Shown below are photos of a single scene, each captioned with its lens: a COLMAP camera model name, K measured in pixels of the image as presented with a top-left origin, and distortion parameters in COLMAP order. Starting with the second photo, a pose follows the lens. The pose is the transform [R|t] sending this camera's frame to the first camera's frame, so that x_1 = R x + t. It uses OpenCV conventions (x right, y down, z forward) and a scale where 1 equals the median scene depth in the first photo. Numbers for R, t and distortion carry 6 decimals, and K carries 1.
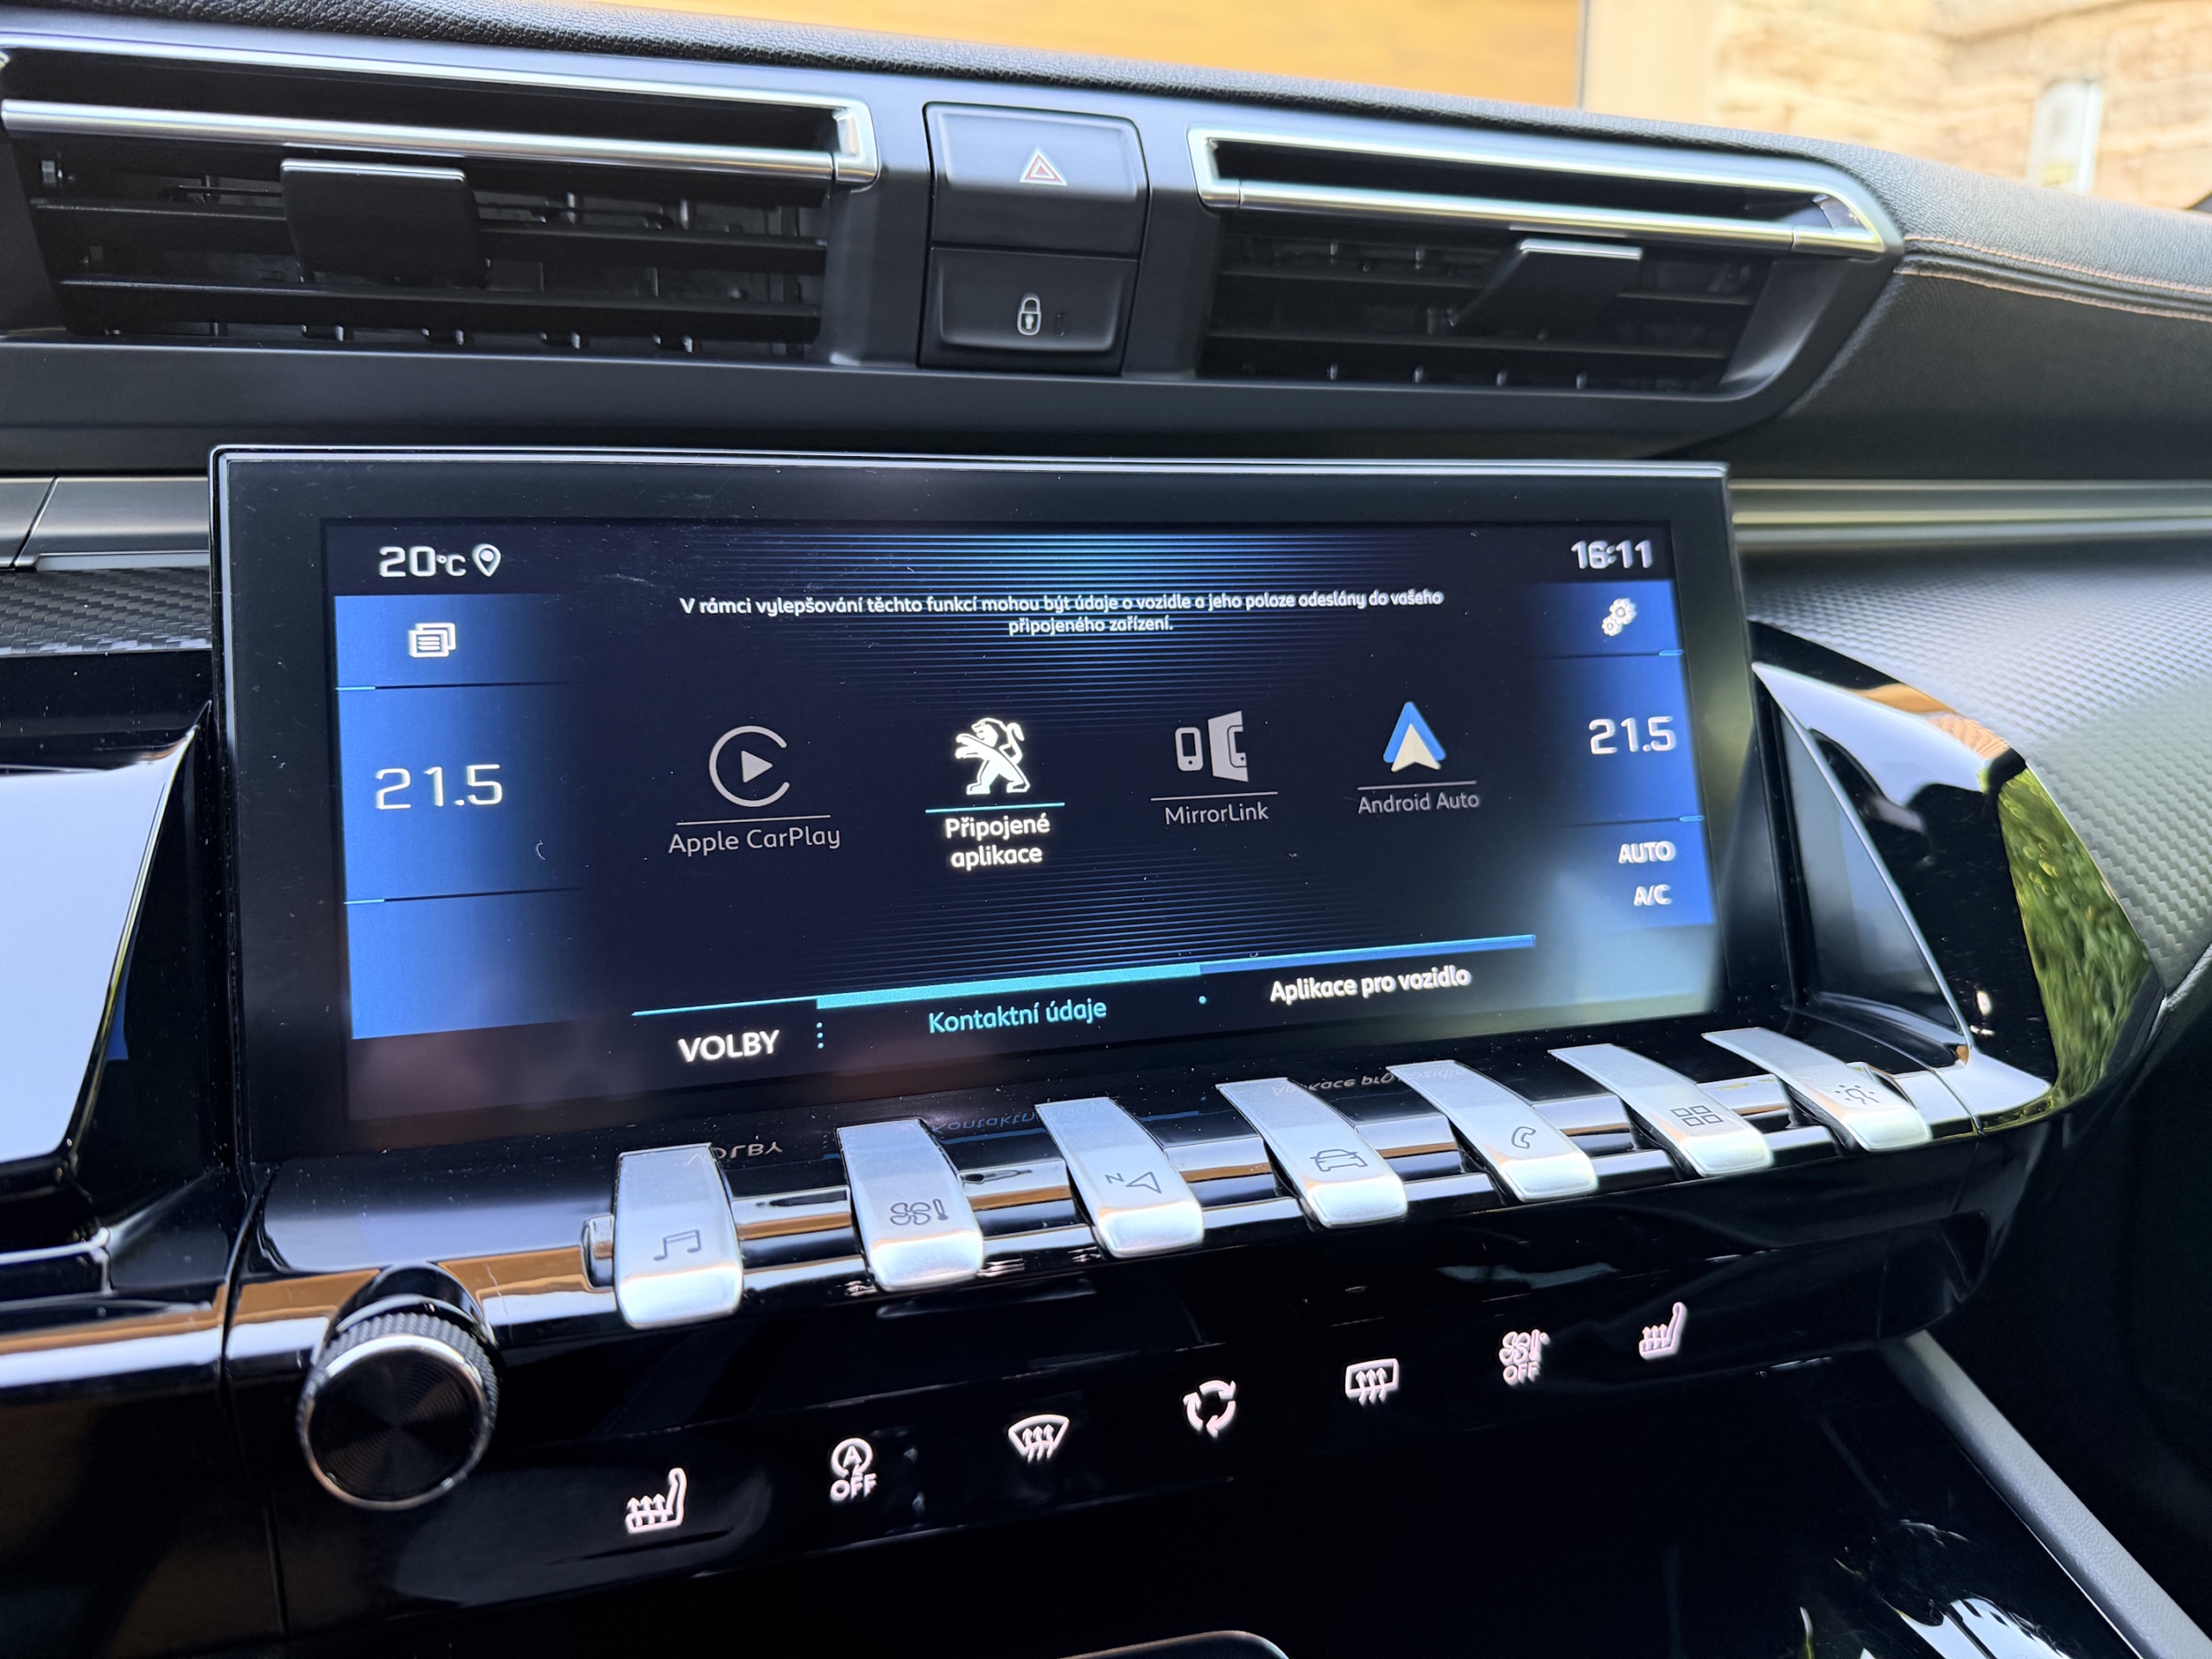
lens RADIAL K [[1557.8, 0, 1104.6], [0, 1557.8, 837.6], [0, 0, 1]] dist [0.003776, -0.019100]
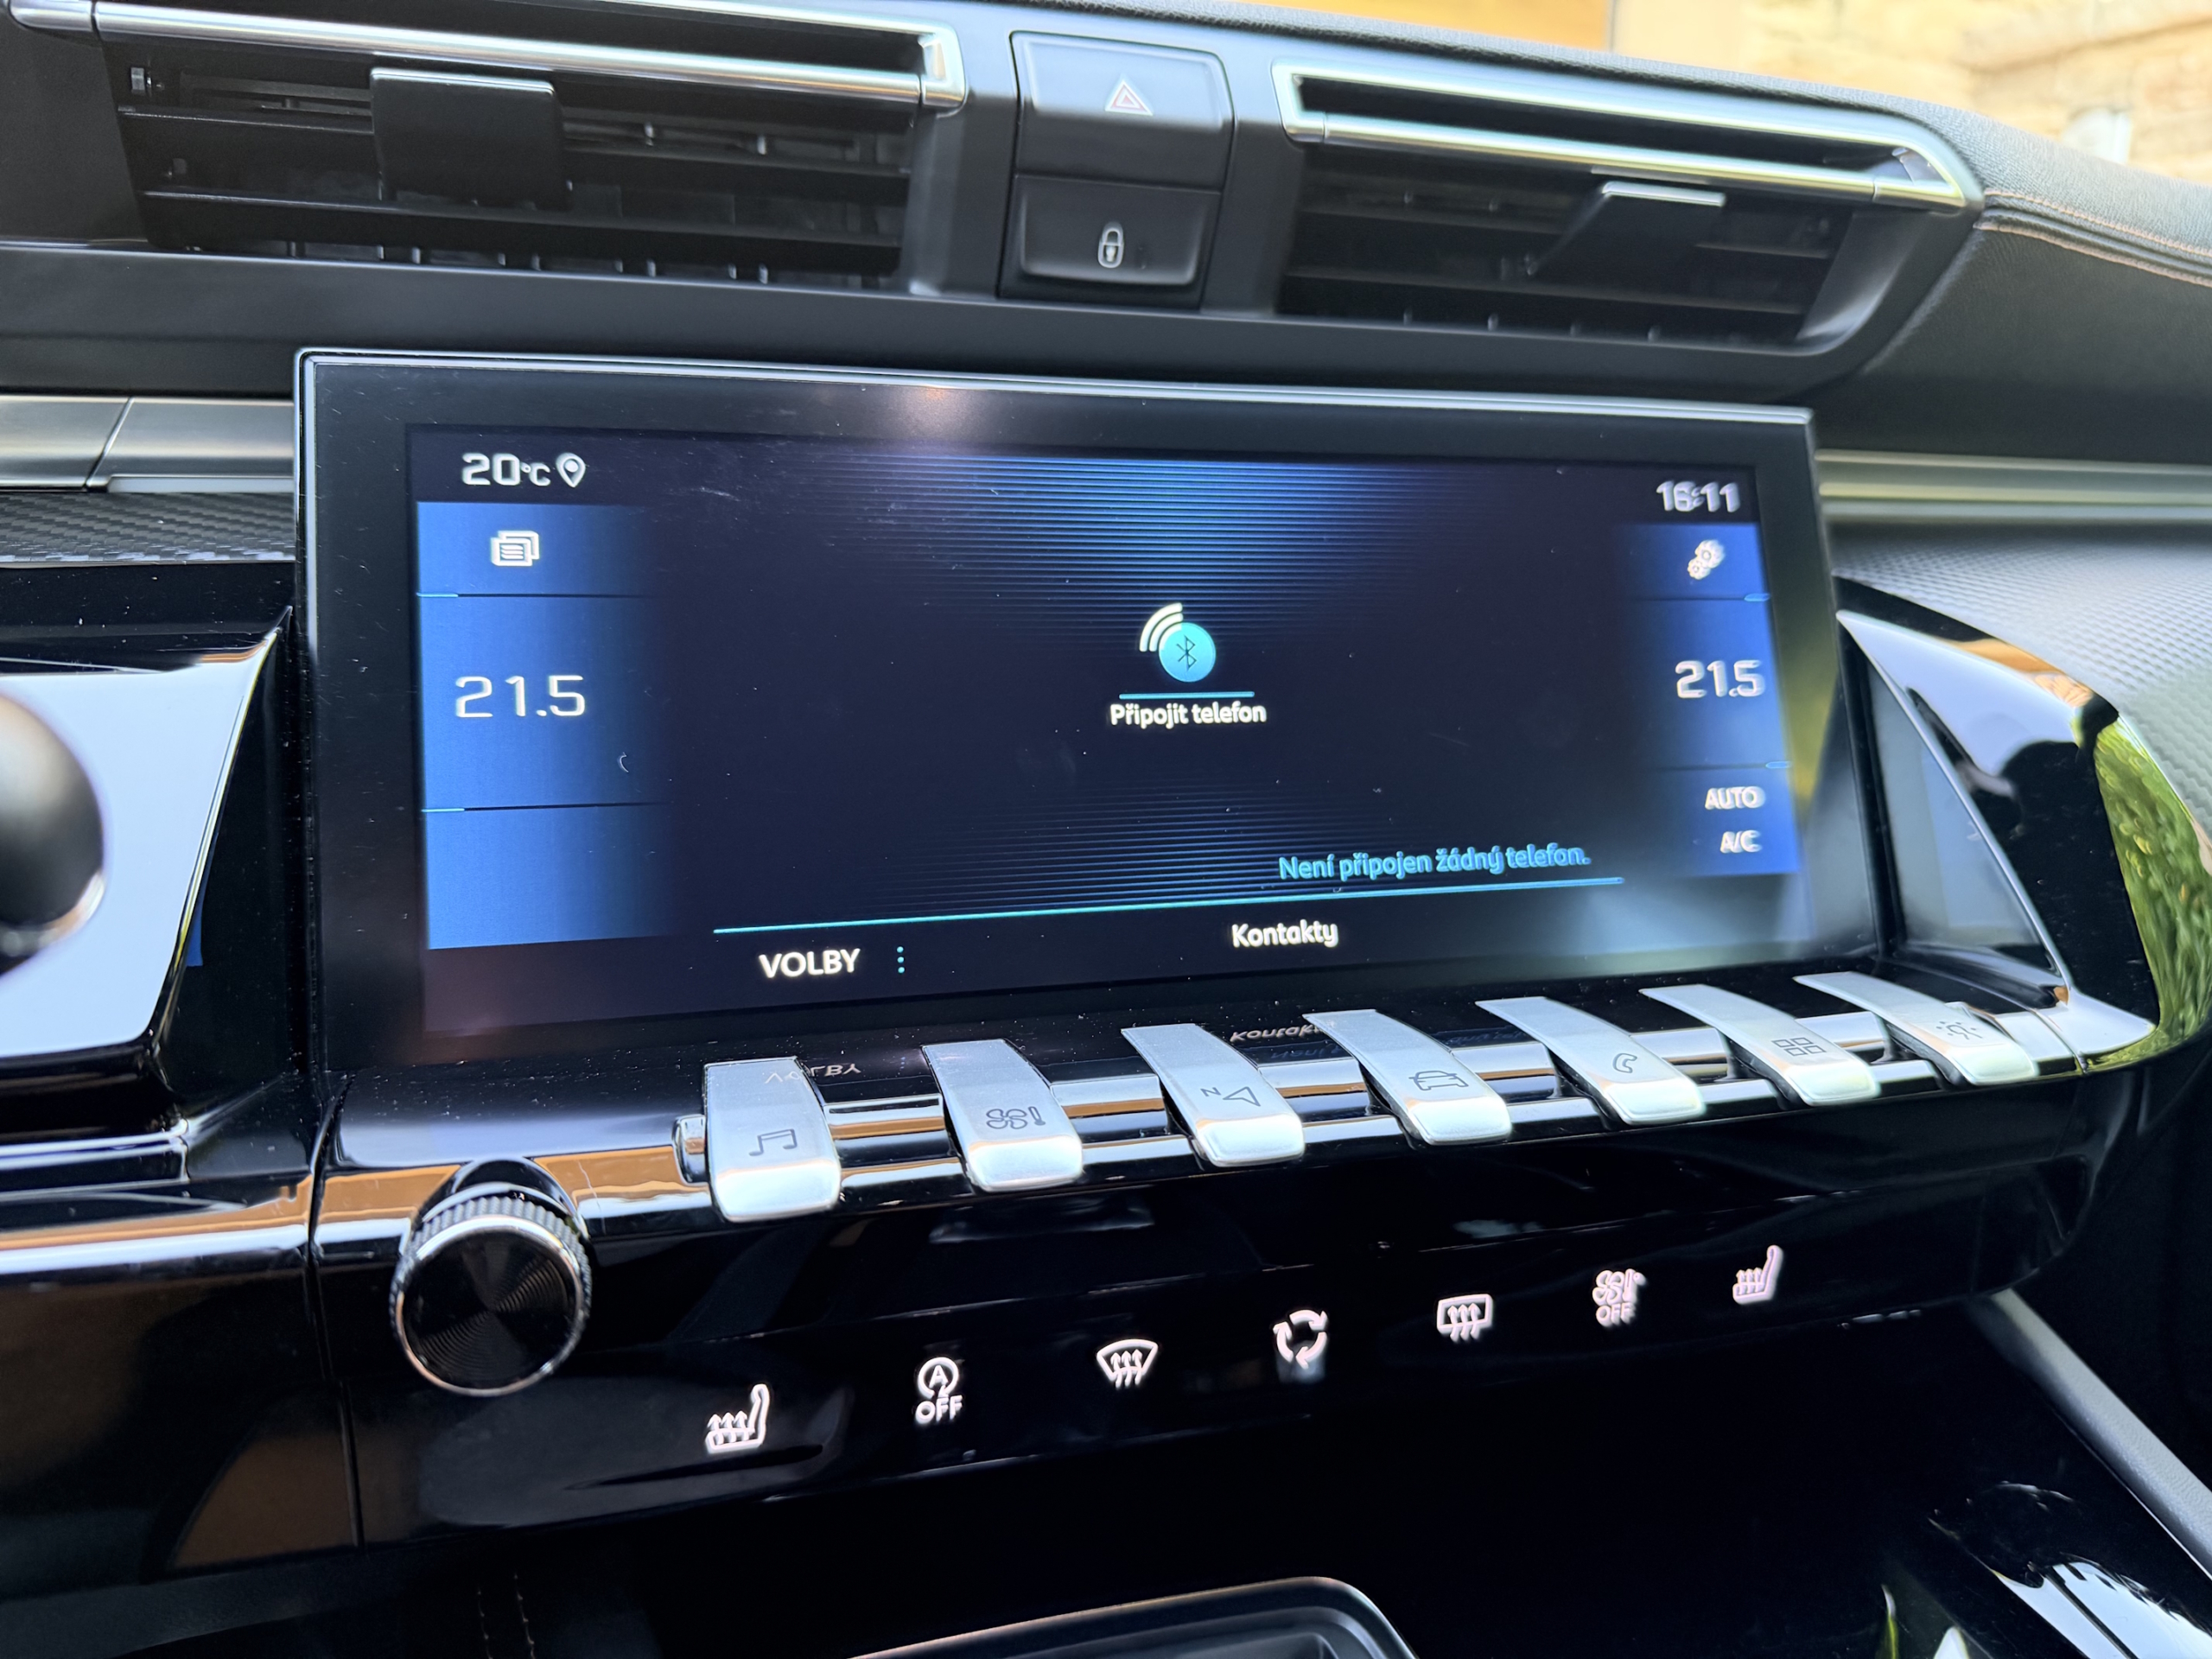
lens RADIAL K [[1557.8, 0, 1104.2], [0, 1557.8, 843.0], [0, 0, 1]] dist [0.003776, -0.019100]
pose [[0.999922, 0.010135, -0.007349, -0.045364], [-0.010258, 0.999804, -0.016955, 0.065764], [0.007176, 0.017029, 0.999829, 0.017779]]
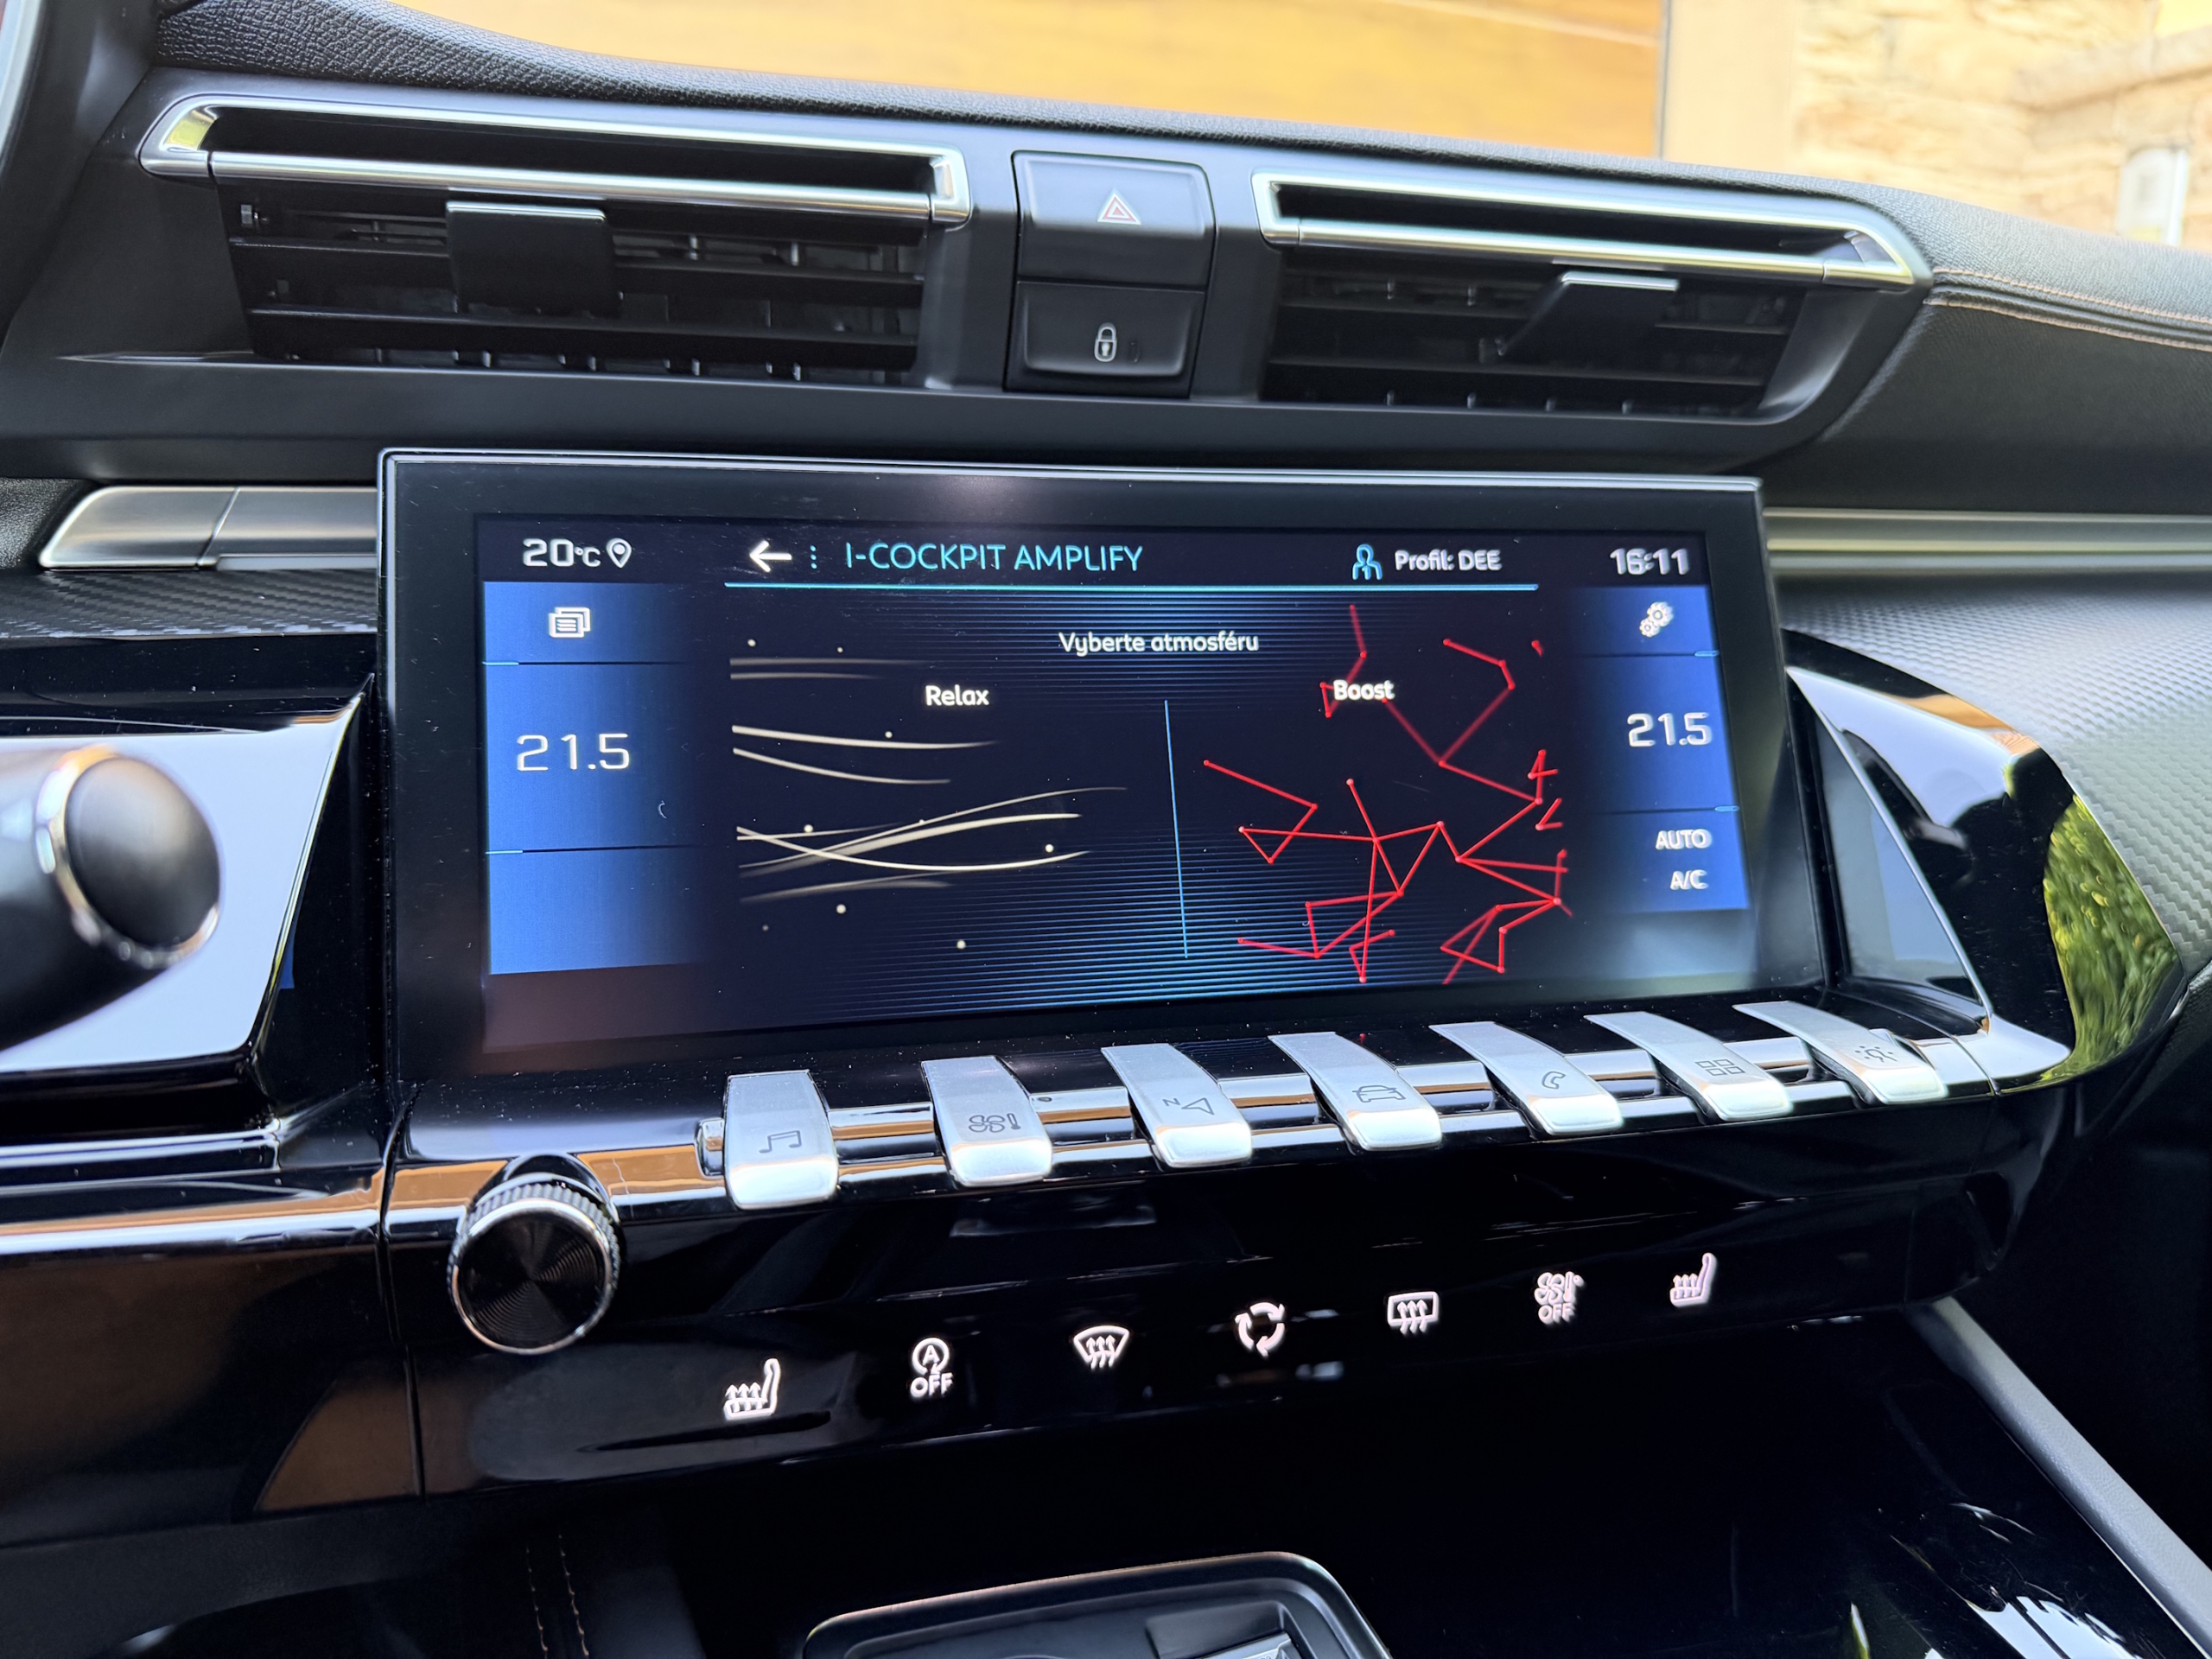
lens RADIAL K [[1557.8, 0, 1112.4], [0, 1557.8, 841.4], [0, 0, 1]] dist [0.003776, -0.019100]
pose [[0.998853, 0.008413, -0.047139, 0.011873], [-0.010389, 0.999071, -0.041834, 0.066959], [0.046743, 0.042276, 0.998012, -0.085053]]
